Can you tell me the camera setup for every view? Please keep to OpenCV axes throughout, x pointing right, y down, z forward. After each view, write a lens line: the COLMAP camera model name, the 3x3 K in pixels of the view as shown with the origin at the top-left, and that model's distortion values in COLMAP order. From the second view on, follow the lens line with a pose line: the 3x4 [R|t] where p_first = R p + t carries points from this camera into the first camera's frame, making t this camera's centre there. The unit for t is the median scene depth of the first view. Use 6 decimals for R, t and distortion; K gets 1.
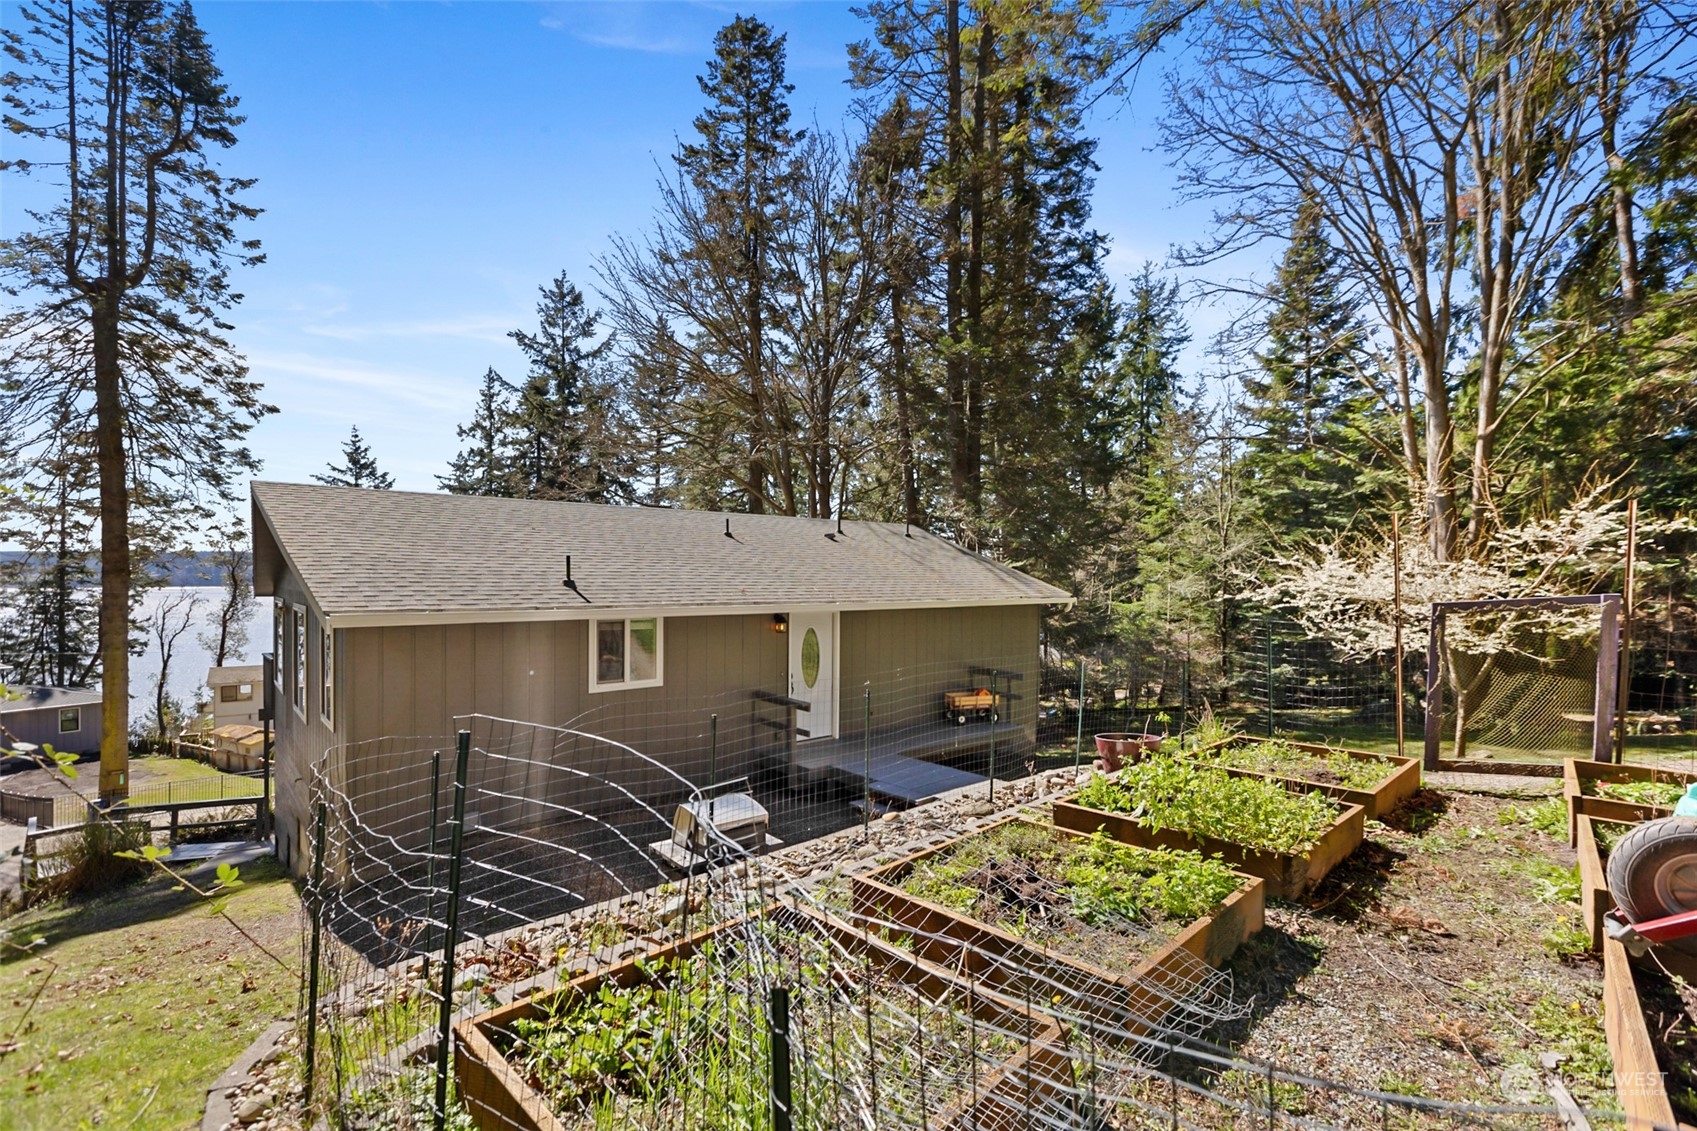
lens RADIAL K [[755.7, 0, 857.5], [0, 755.7, 571.9], [0, 0, 1]] dist [-0.001141, -0.000355]
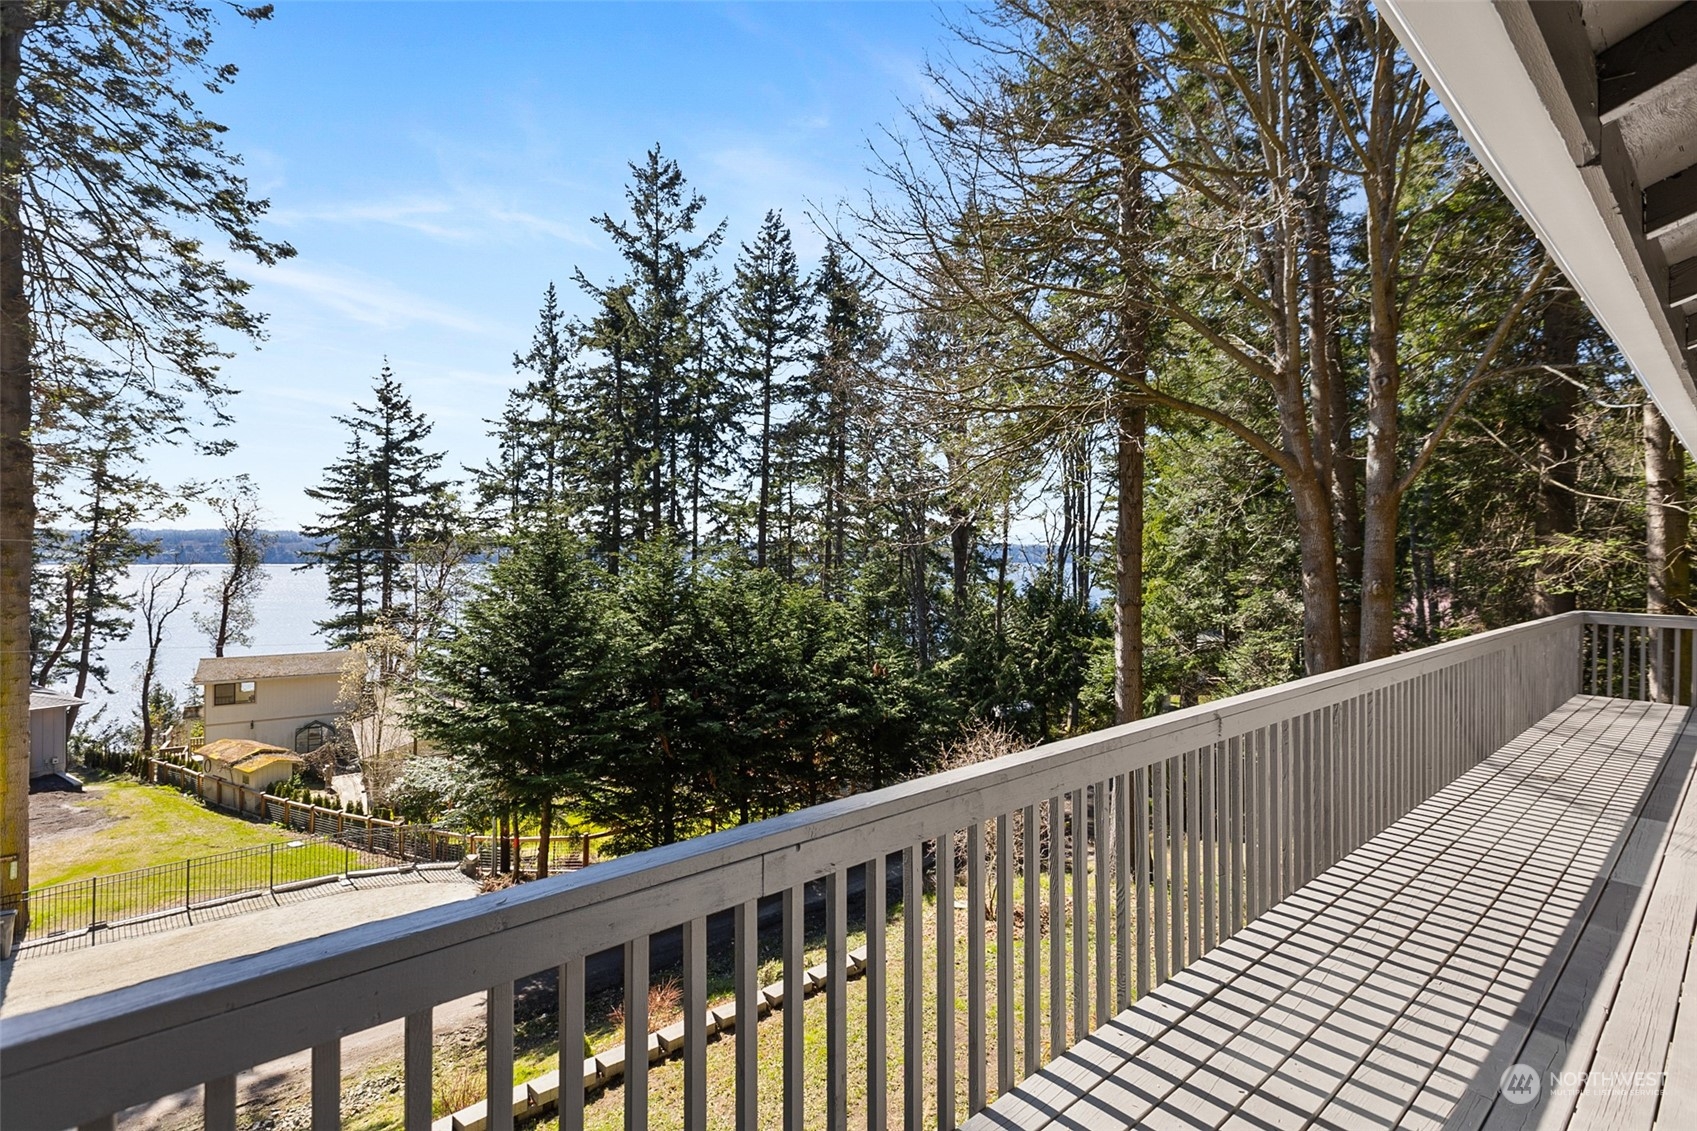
lens RADIAL K [[761.1, 0, 847.6], [0, 761.1, 549.3], [0, 0, 1]] dist [0.001080, -0.000086]
pose [[0.999728, 0.001069, -0.023283, -0.159683], [-0.001172, 0.999990, -0.004389, 0.017267], [0.023279, 0.004415, 0.999719, 0.206891]]
